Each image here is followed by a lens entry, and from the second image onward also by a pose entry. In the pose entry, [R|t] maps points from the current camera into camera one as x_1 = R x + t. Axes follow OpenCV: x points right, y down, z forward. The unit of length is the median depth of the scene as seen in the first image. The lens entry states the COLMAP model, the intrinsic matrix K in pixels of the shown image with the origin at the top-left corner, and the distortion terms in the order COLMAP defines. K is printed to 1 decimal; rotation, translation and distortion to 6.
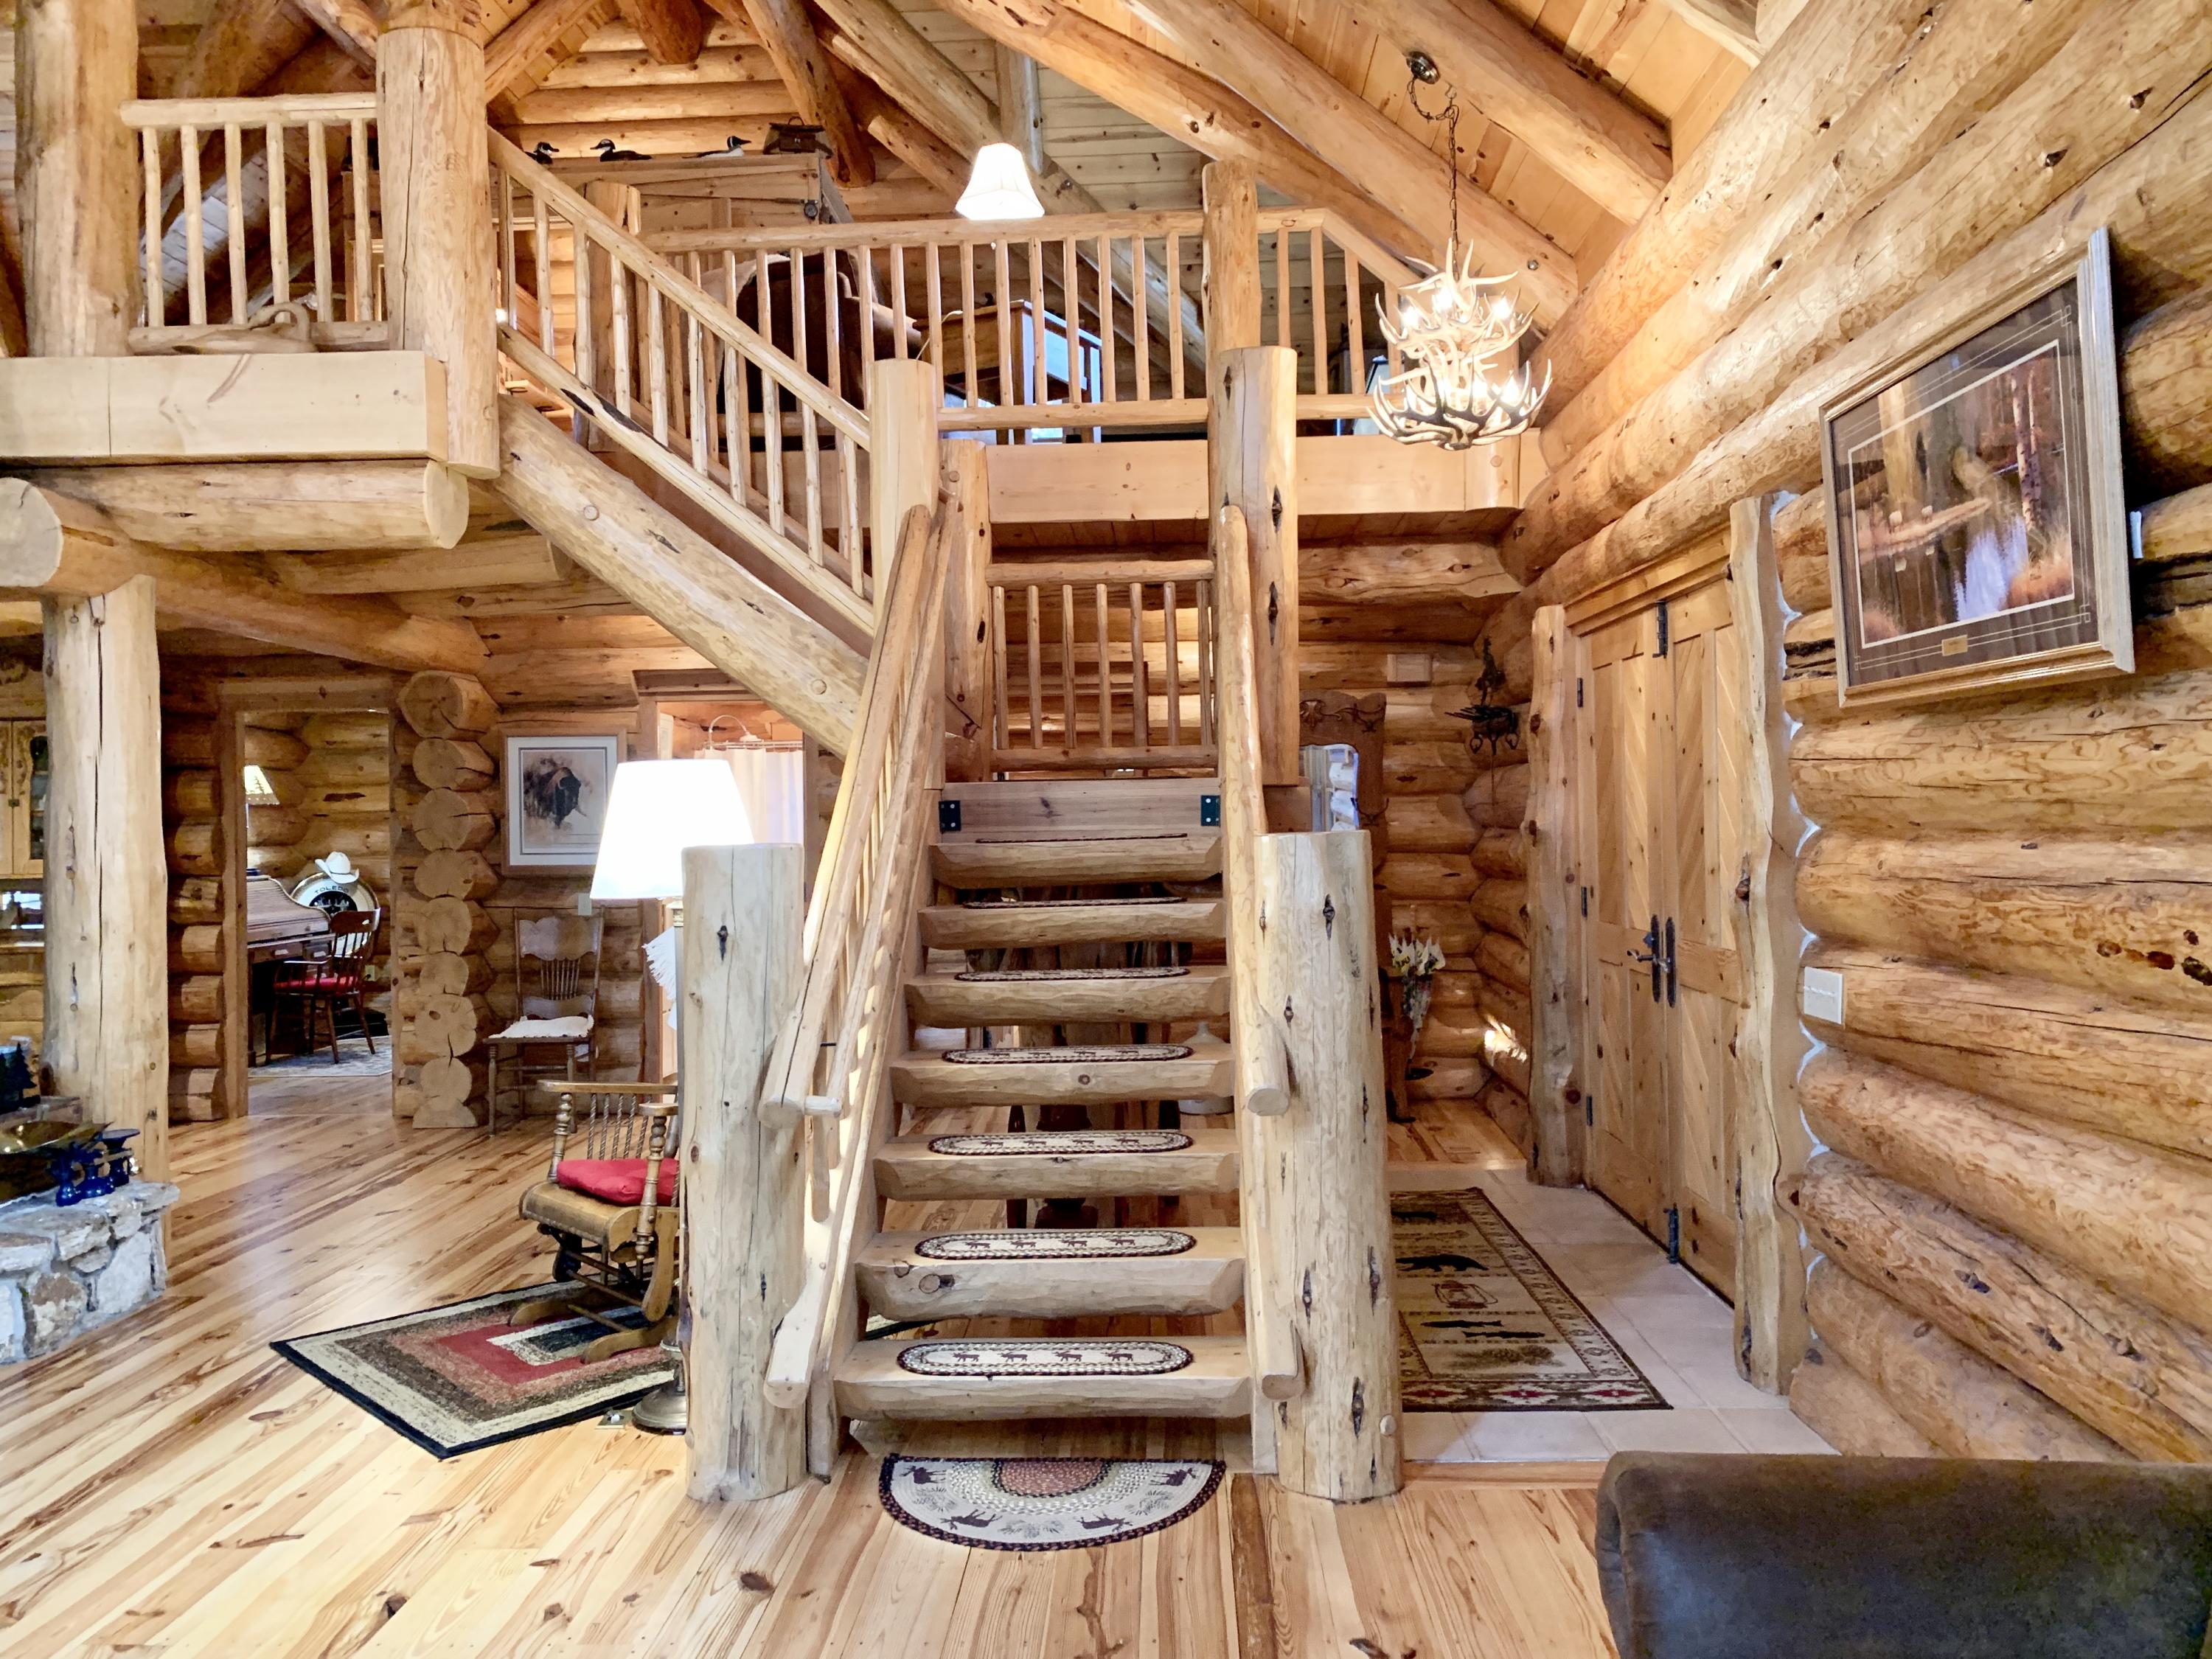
lens RADIAL K [[1681.8, 0, 1069.6], [0, 1681.8, 810.4], [0, 0, 1]] dist [0.029856, -0.021632]
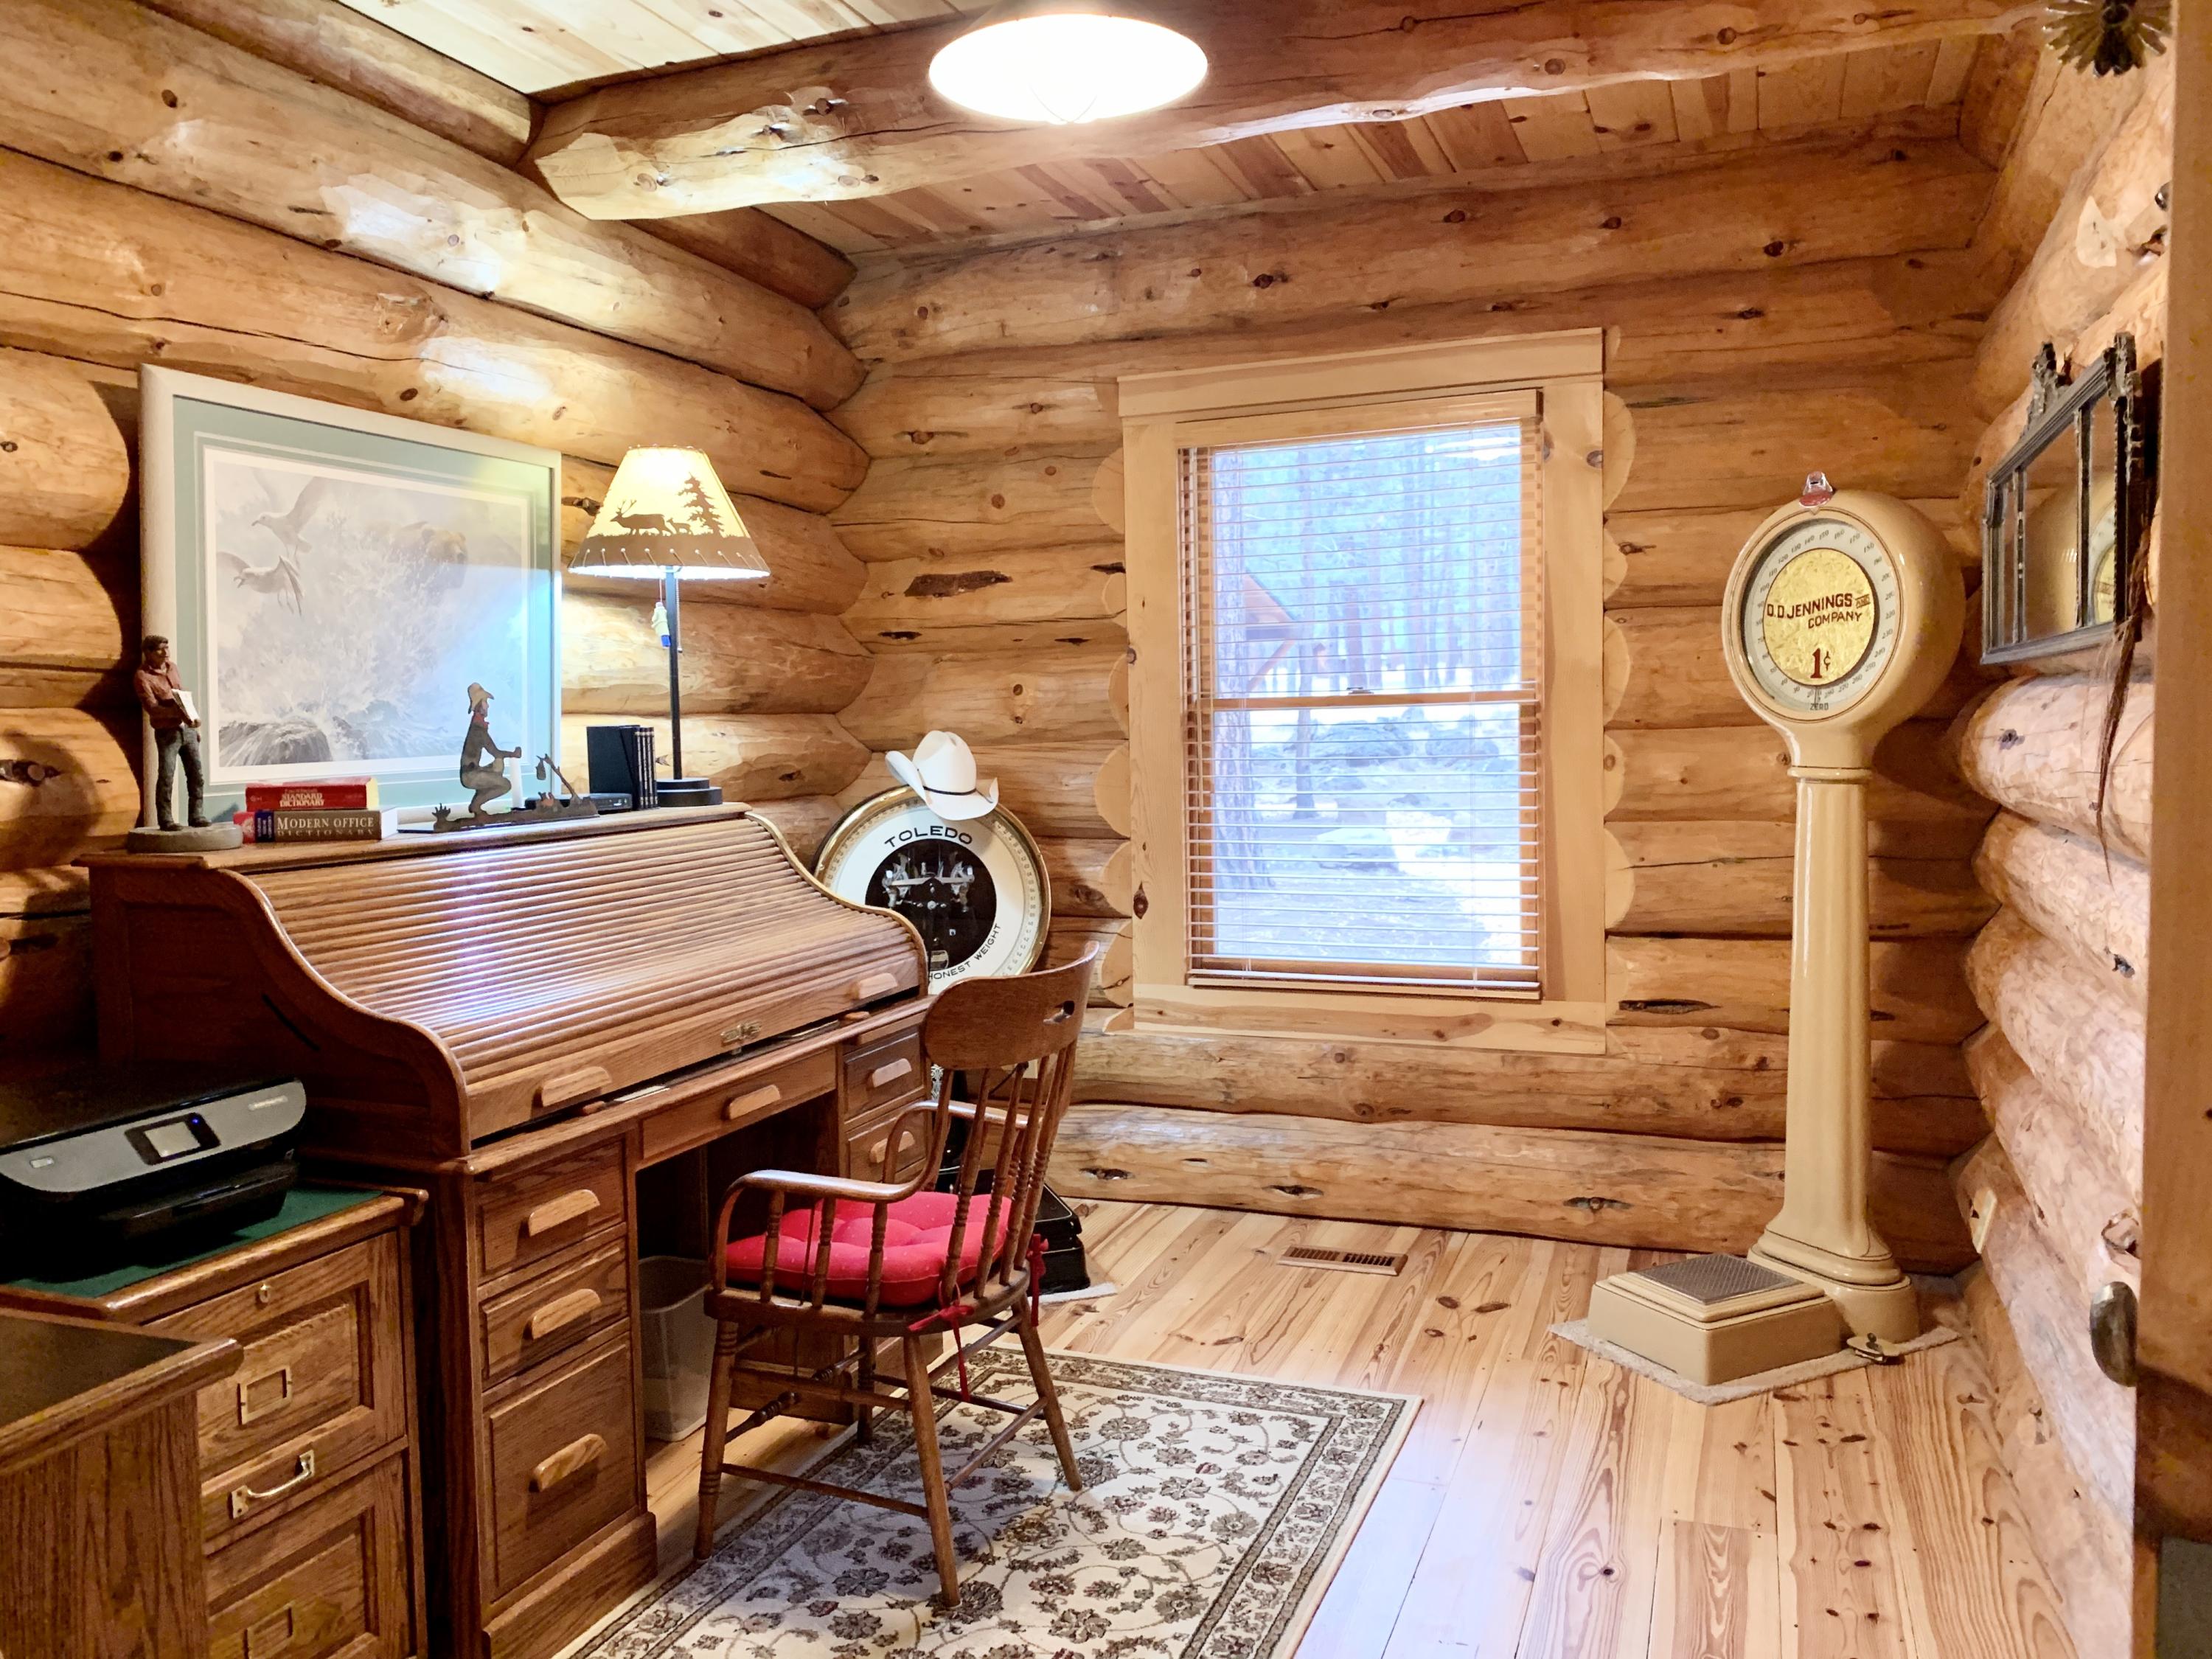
lens RADIAL K [[1681.8, 0, 1107.1], [0, 1681.8, 822.8], [0, 0, 1]] dist [0.029856, -0.021632]
pose [[0.952614, 0.016338, -0.303744, -0.291992], [0.005102, 0.997558, 0.069661, 0.019366], [0.304140, -0.067910, 0.950204, 0.672019]]
